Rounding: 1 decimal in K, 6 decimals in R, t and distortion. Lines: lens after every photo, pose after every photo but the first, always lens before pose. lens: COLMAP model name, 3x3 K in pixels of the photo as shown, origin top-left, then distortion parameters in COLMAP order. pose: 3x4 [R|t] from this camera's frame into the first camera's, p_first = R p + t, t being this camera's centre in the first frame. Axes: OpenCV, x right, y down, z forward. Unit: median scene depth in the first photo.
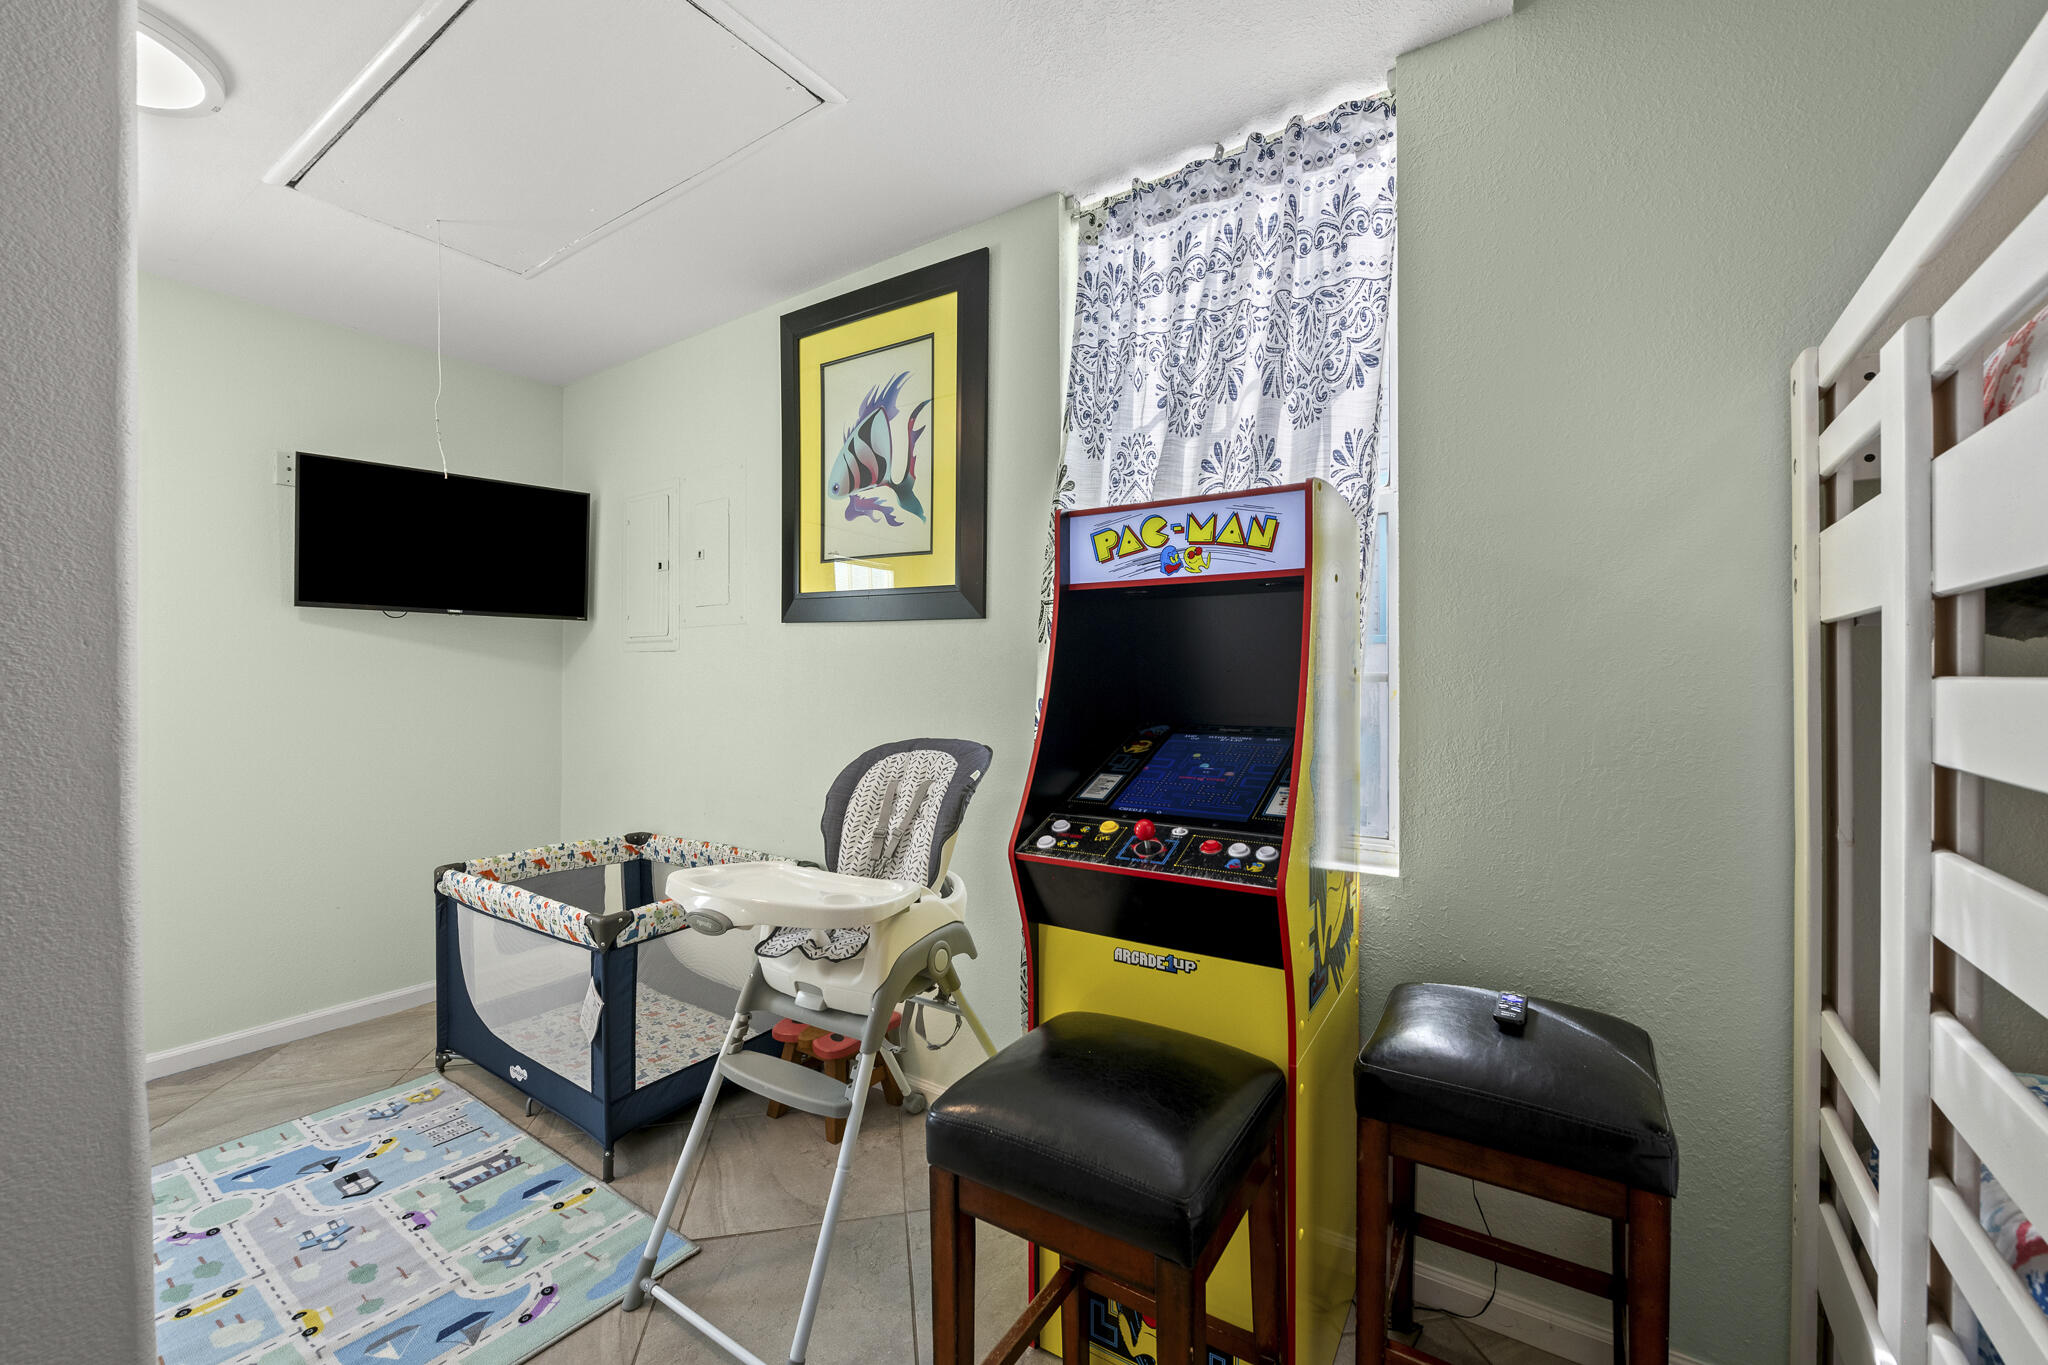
lens RADIAL K [[823.5, 0, 1017.6], [0, 823.5, 674.8], [0, 0, 1]] dist [-0.000421, -0.003336]
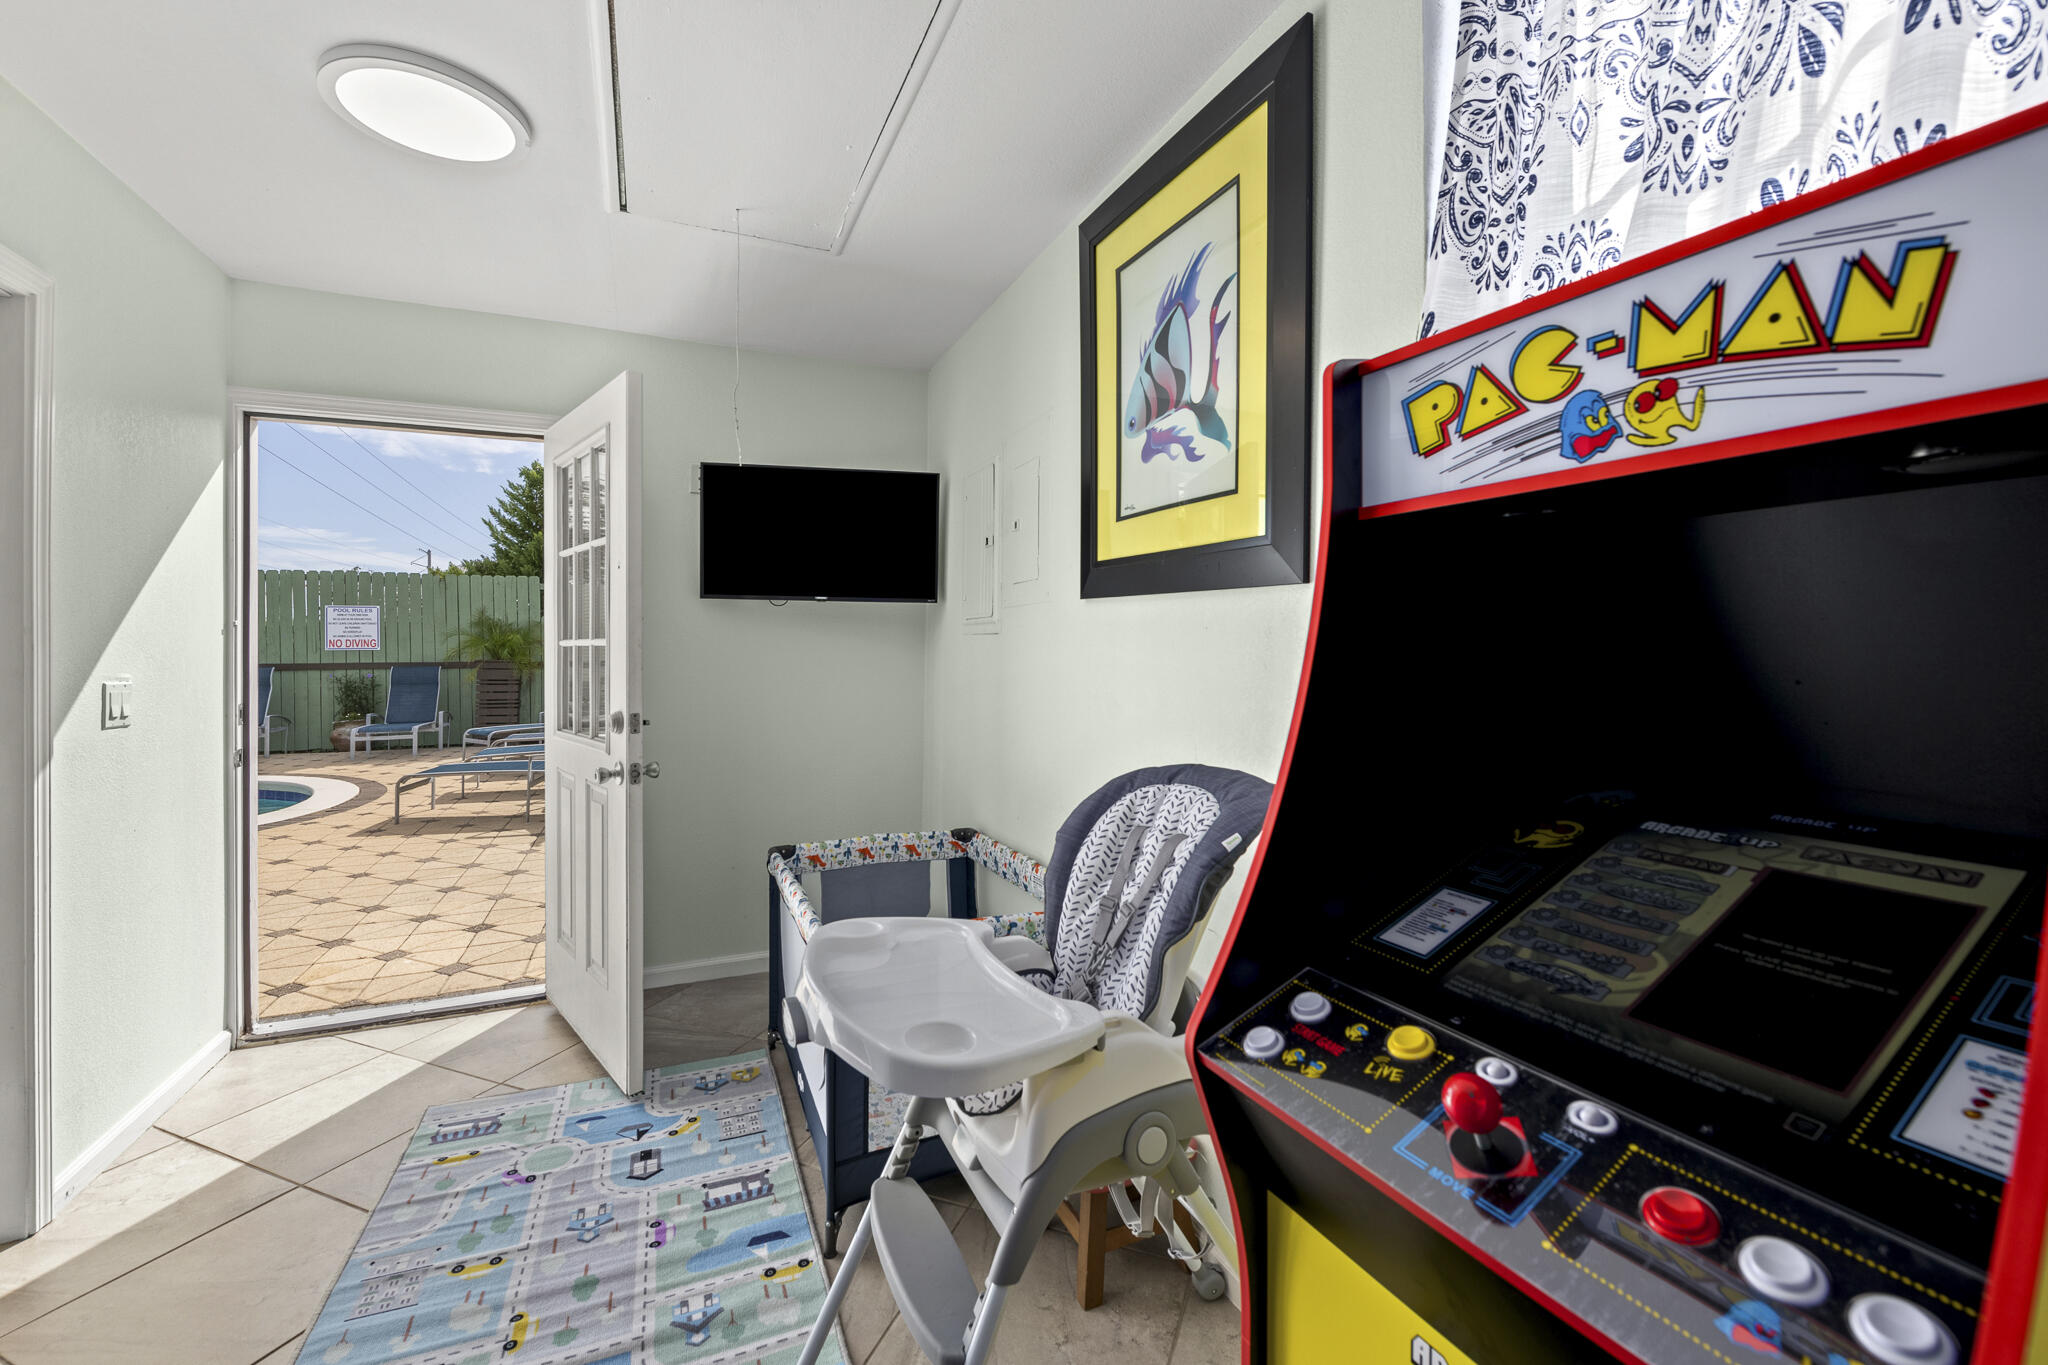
lens RADIAL K [[823.5, 0, 1001.4], [0, 823.5, 641.8], [0, 0, 1]] dist [-0.000421, -0.003336]
pose [[0.843041, -0.006203, -0.537814, 0.115783], [0.002751, 0.999970, -0.007220, -0.019337], [0.537843, 0.004607, 0.843033, 0.355411]]
